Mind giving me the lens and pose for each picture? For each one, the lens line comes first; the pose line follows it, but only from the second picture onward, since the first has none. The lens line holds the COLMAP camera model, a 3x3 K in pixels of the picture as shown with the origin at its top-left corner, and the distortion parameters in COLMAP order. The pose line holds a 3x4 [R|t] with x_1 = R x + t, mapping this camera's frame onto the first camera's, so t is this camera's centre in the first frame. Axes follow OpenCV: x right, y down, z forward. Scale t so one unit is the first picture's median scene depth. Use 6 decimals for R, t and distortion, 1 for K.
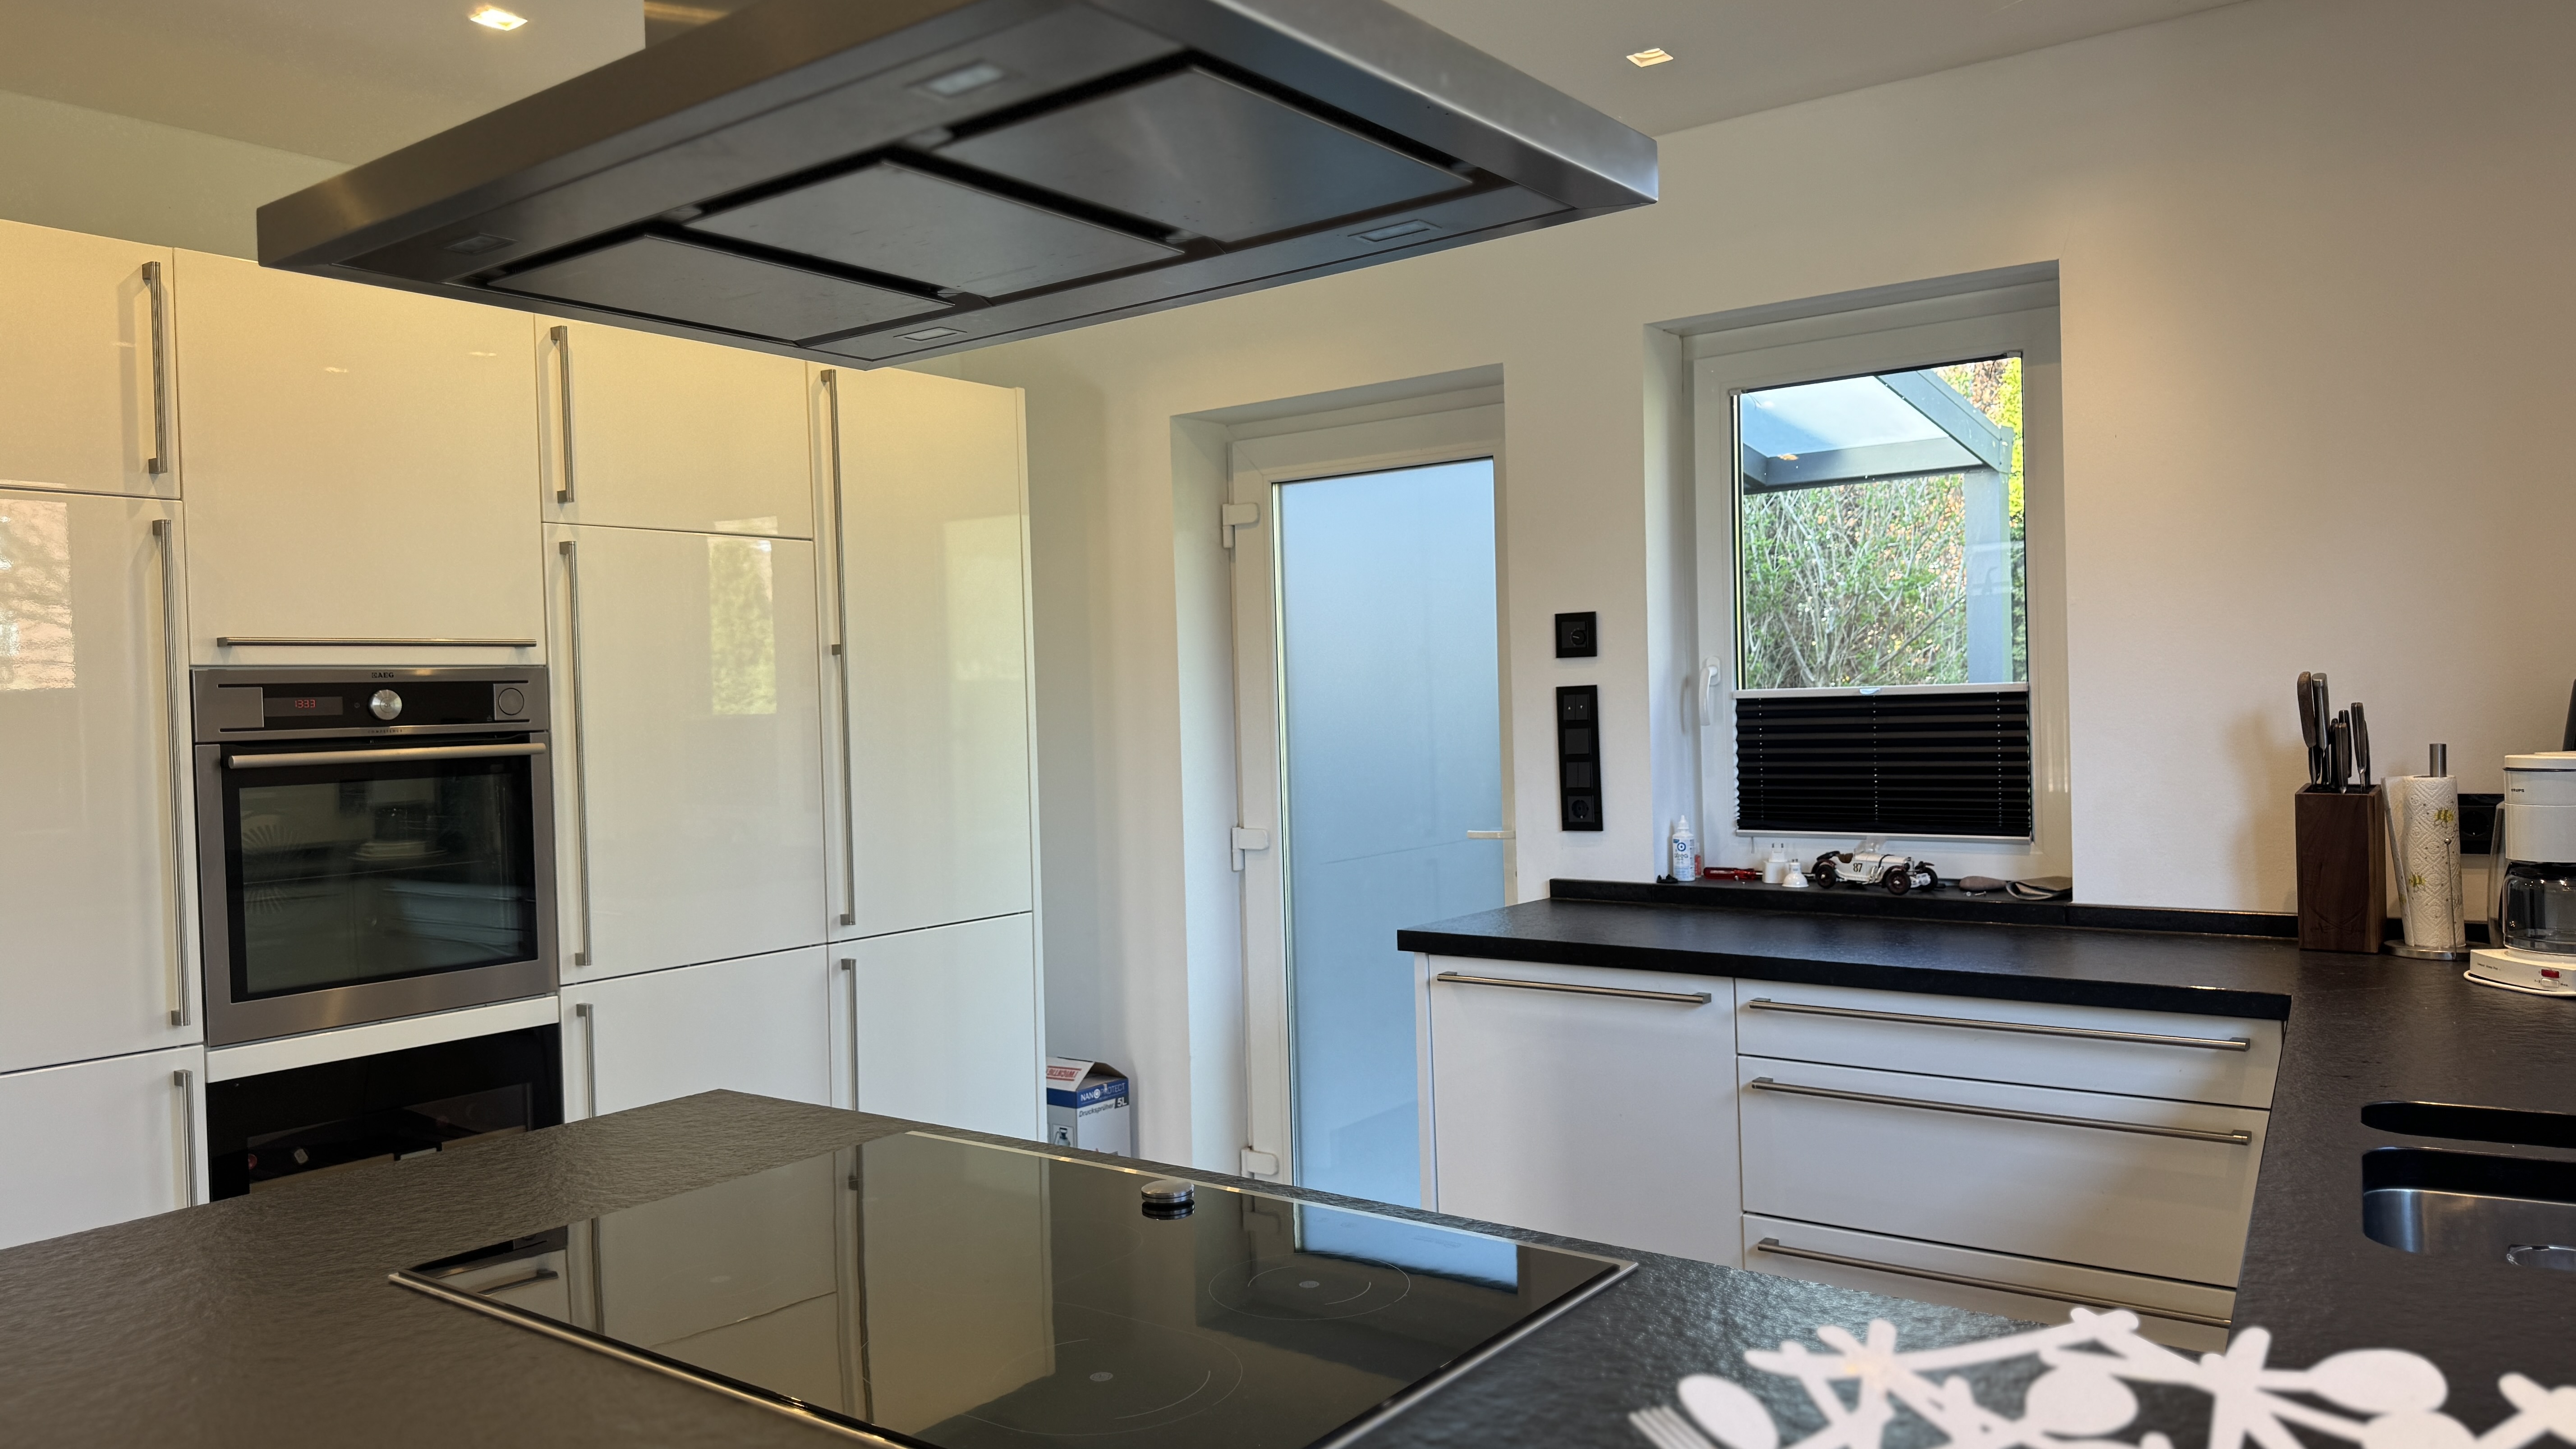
lens RADIAL K [[1823.8, 0, 1292.2], [0, 1823.8, 709.8], [0, 0, 1]] dist [0.040605, -0.028847]
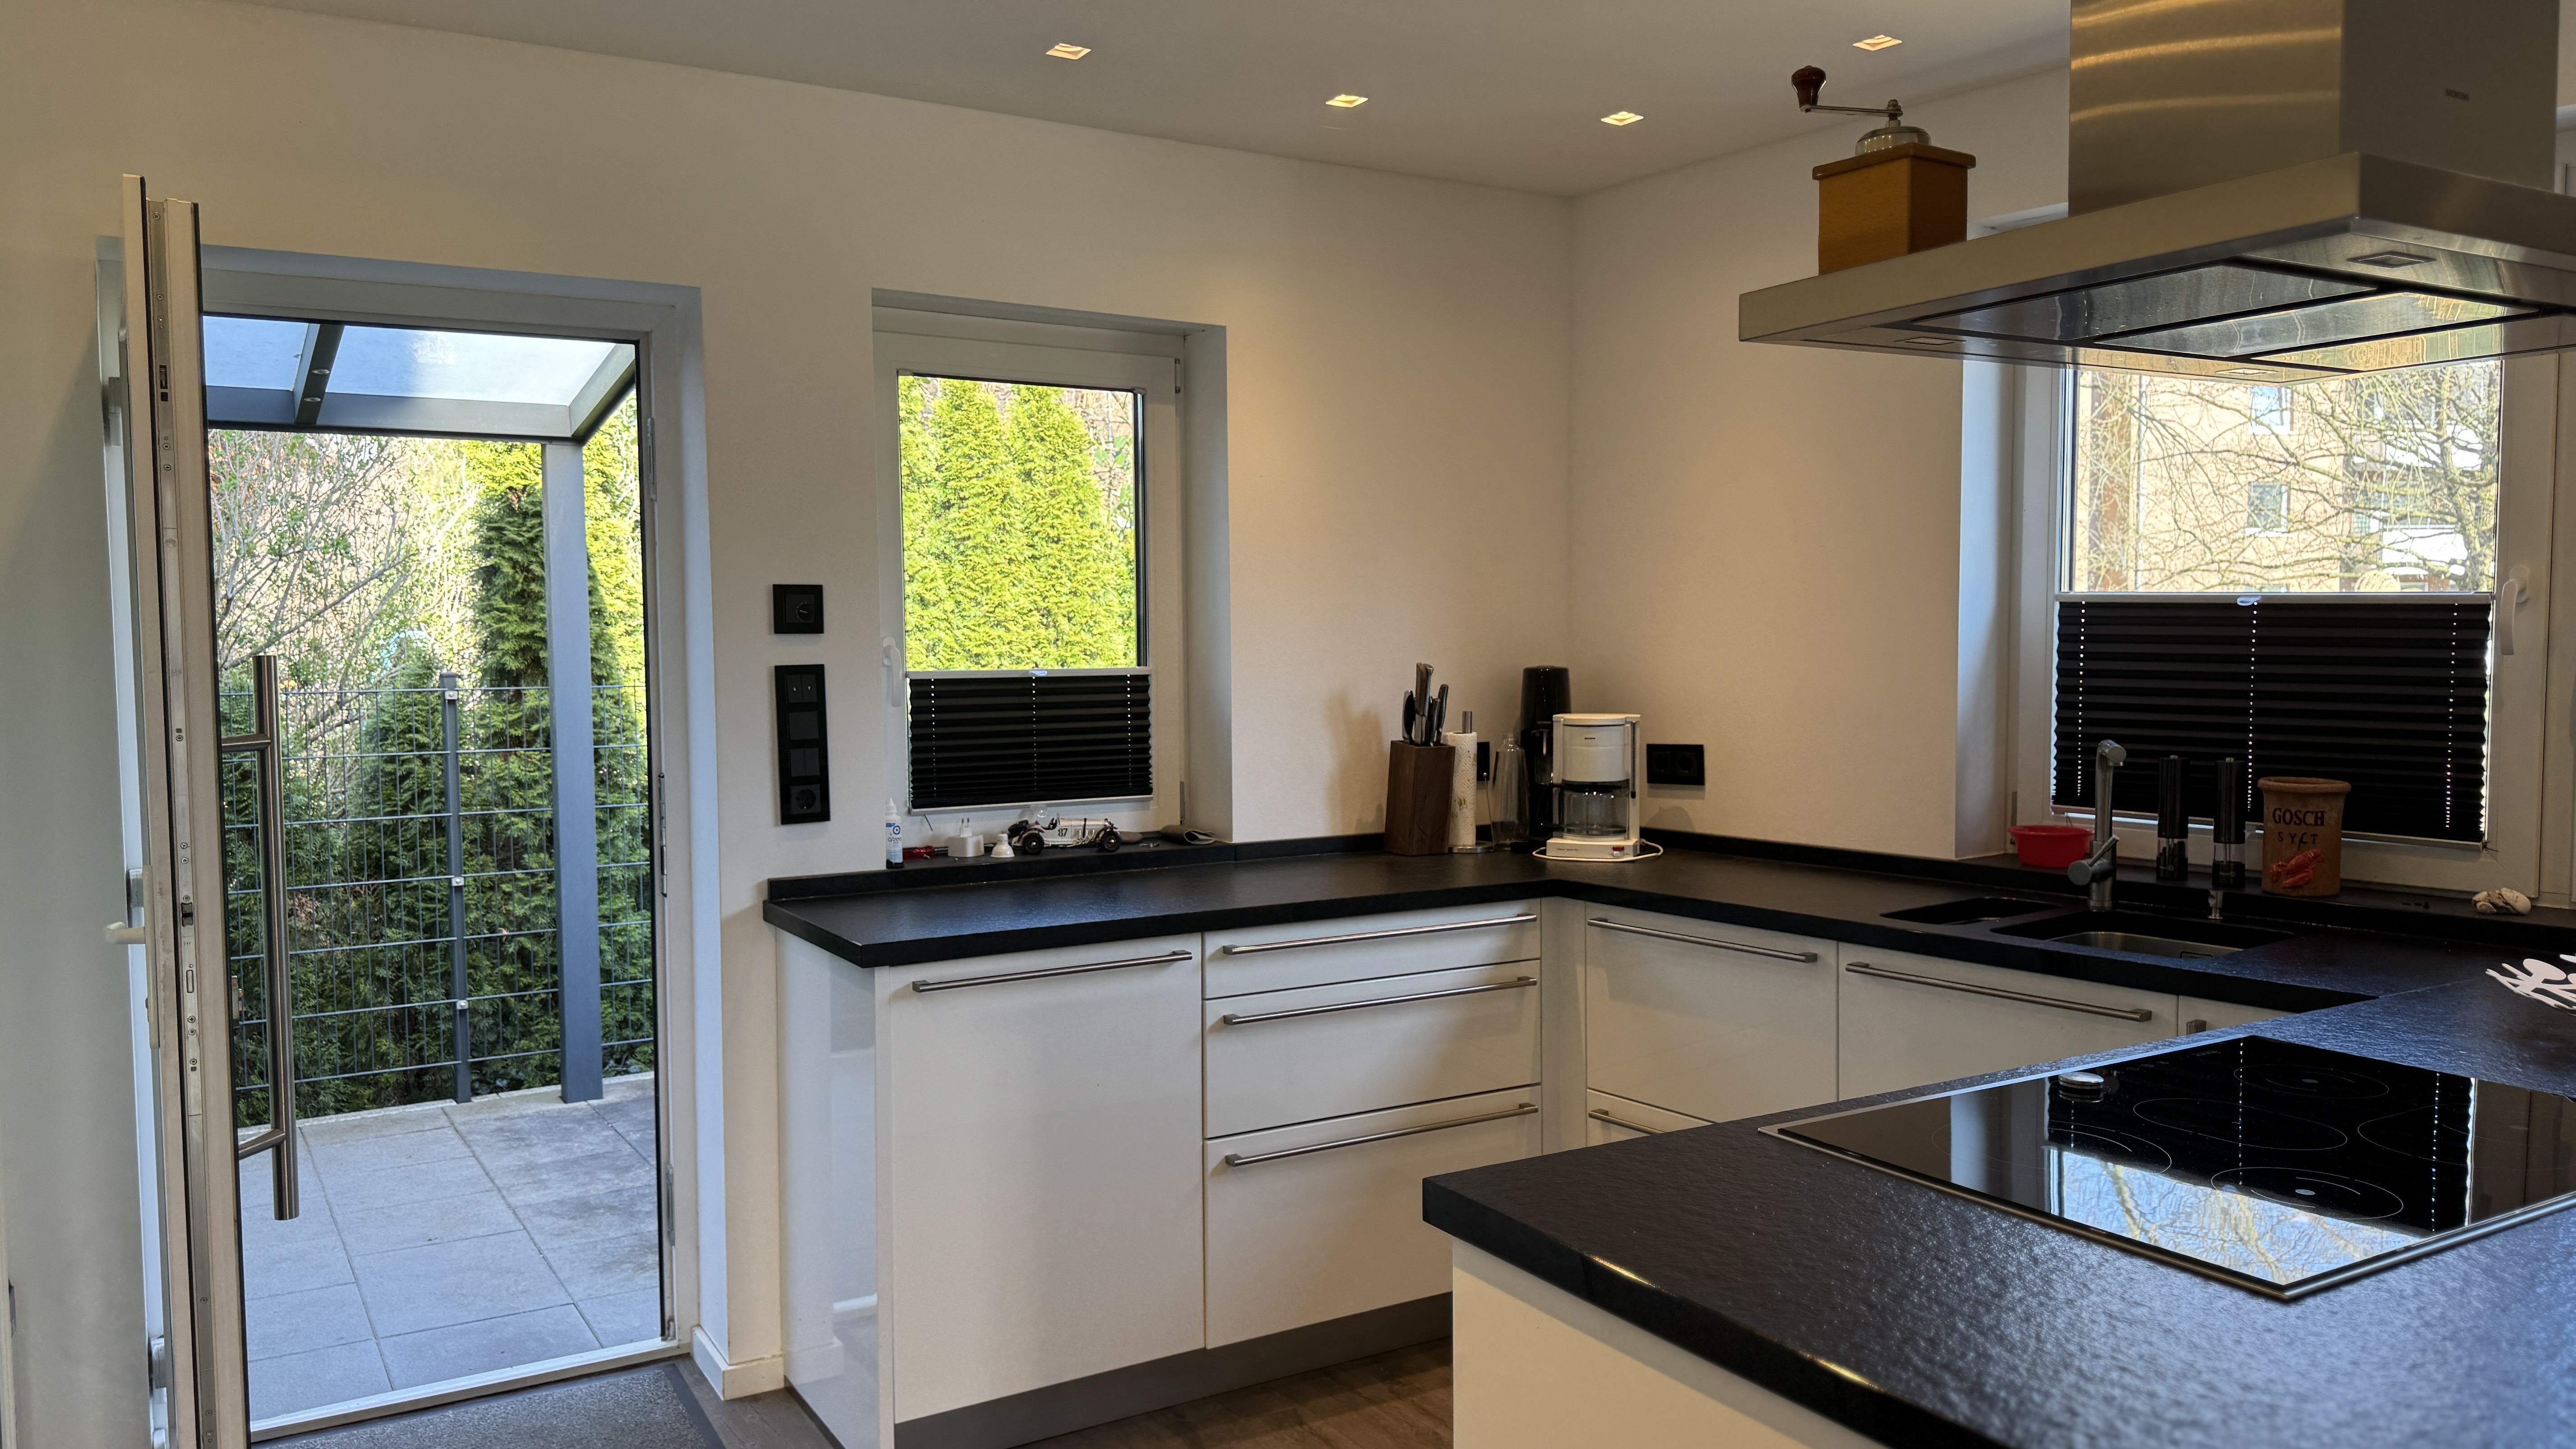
lens RADIAL K [[1823.8, 0, 1297.3], [0, 1823.8, 727.4], [0, 0, 1]] dist [0.040605, -0.028847]
pose [[0.356827, -0.024601, 0.933847, -0.666962], [0.001293, 0.999665, 0.025841, -0.005652], [-0.934170, -0.008013, 0.356739, 0.476717]]
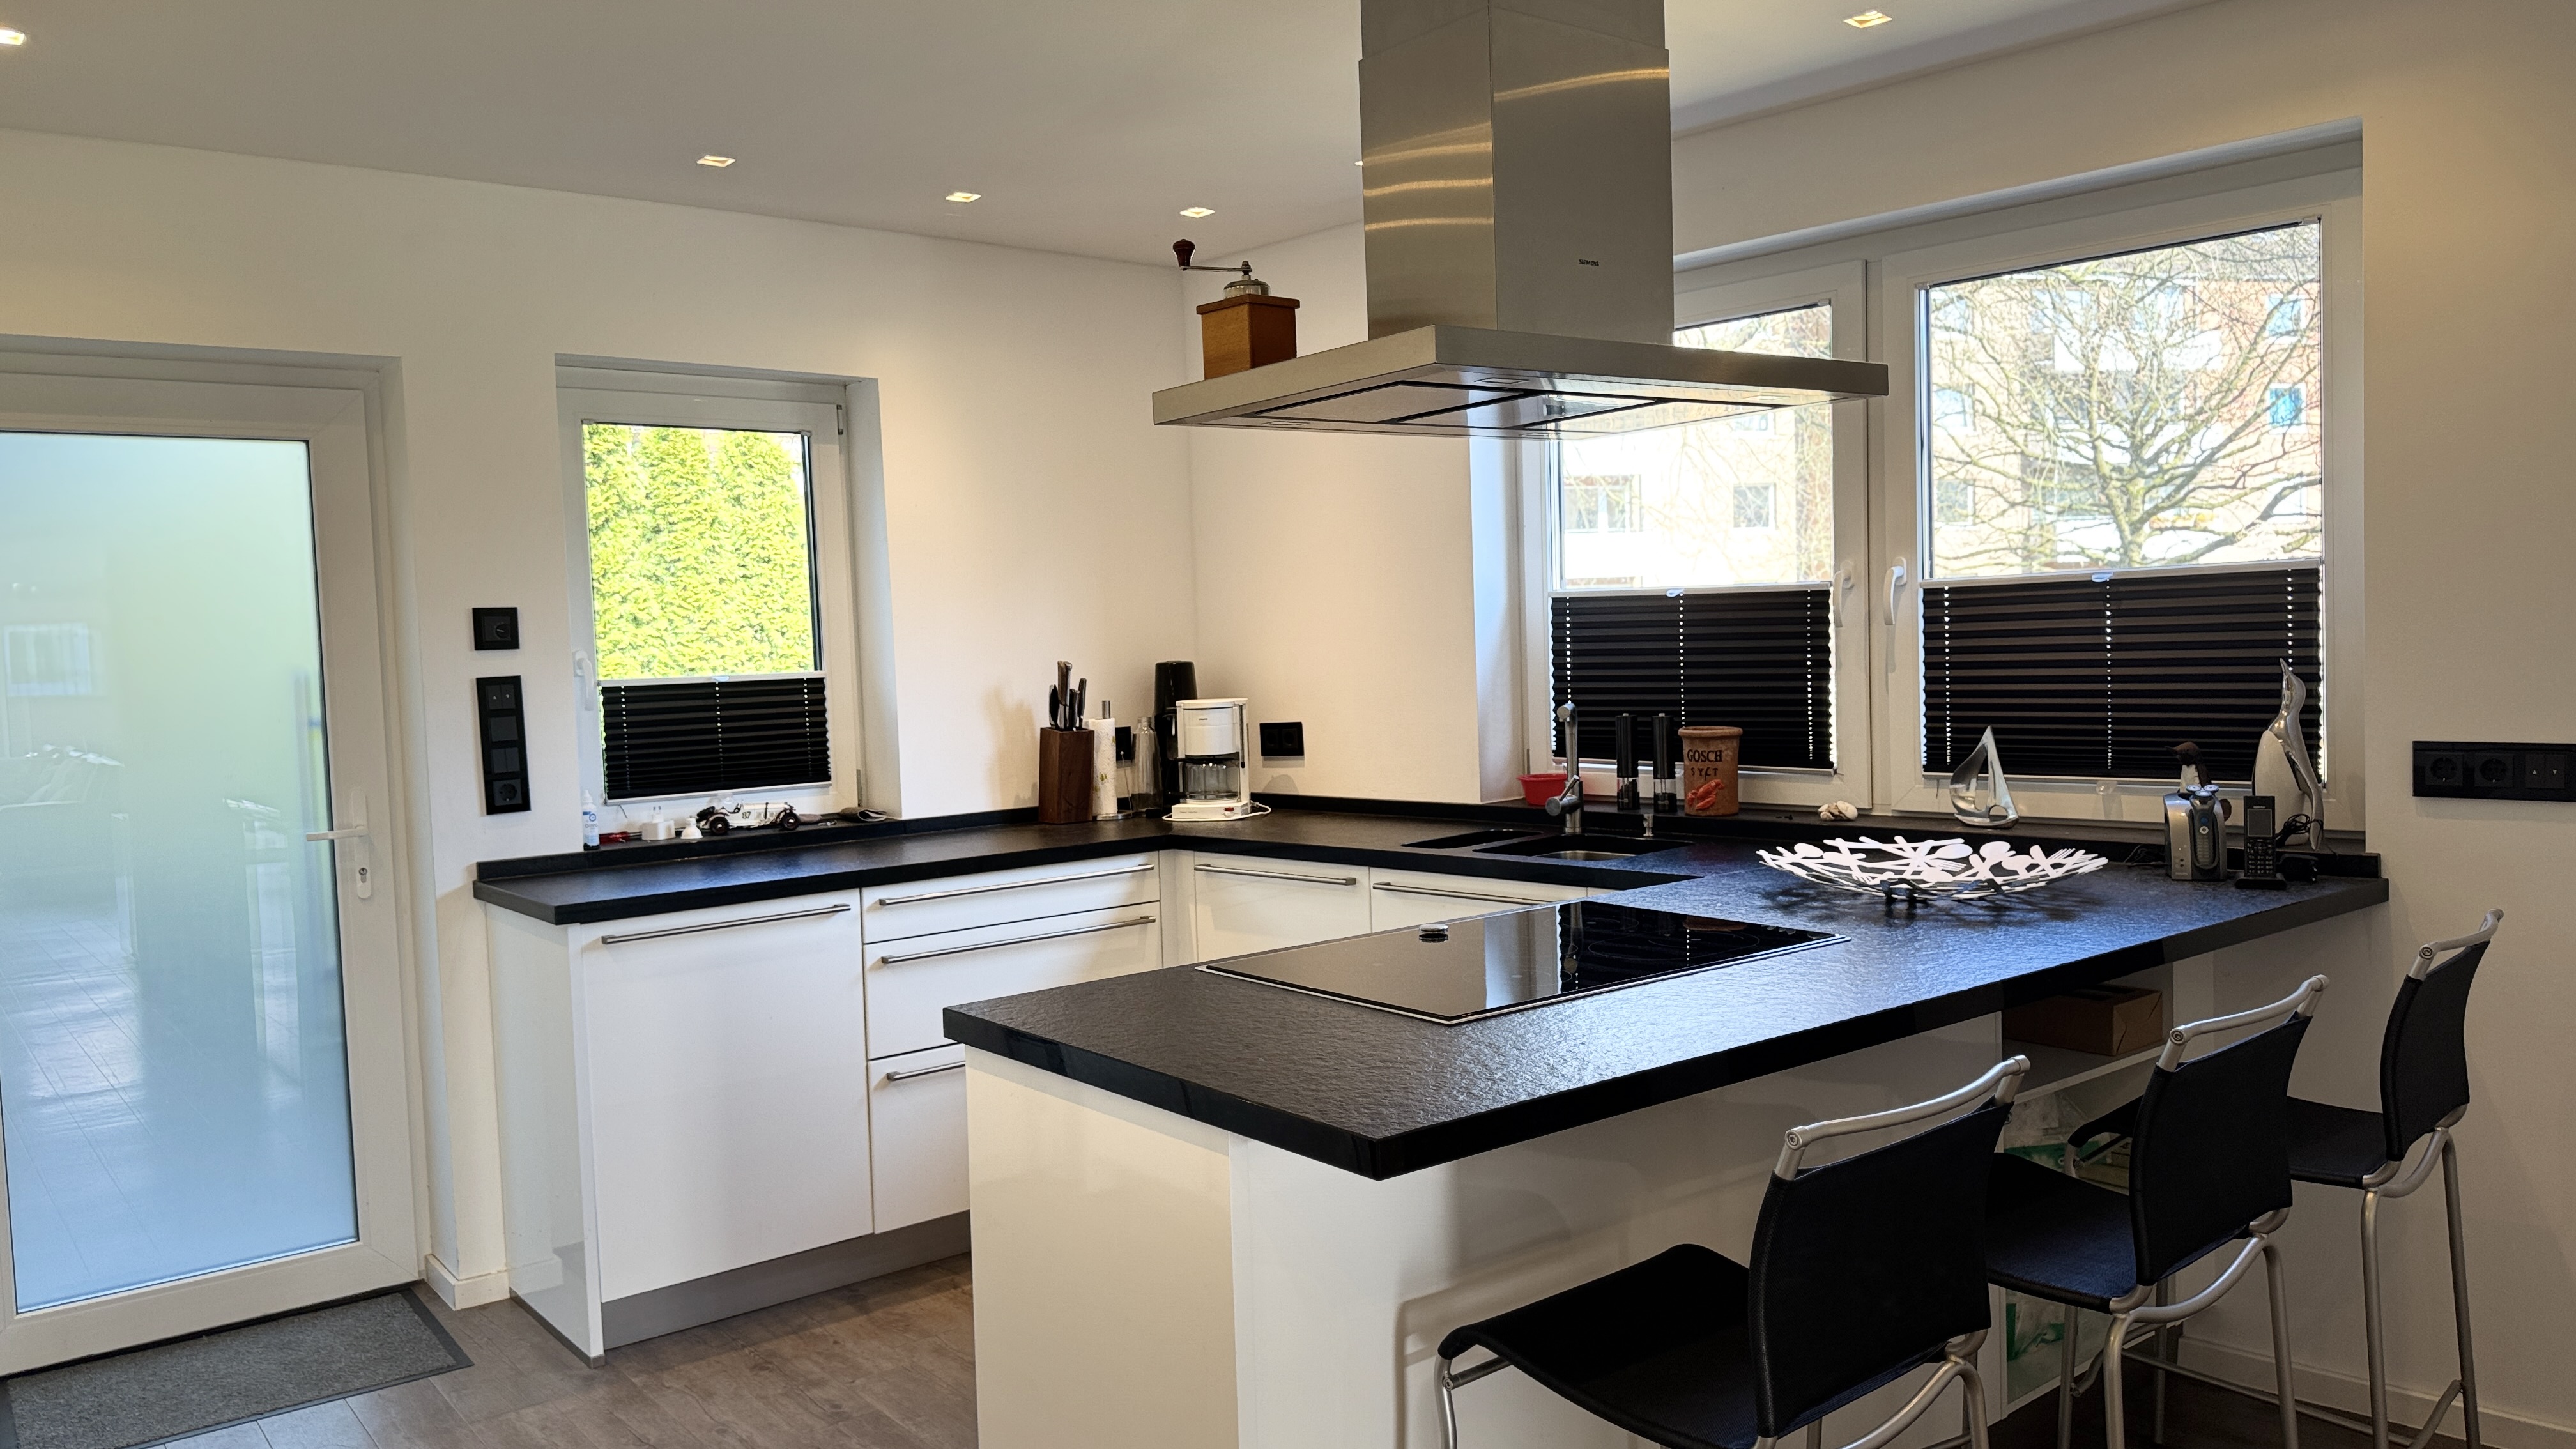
lens RADIAL K [[1823.8, 0, 1334.3], [0, 1823.8, 718.8], [0, 0, 1]] dist [0.040605, -0.028847]
pose [[0.219376, -0.026453, 0.975282, -0.850266], [0.033231, 0.999255, 0.019628, 0.006926], [-0.975074, 0.028103, 0.220092, 0.315138]]
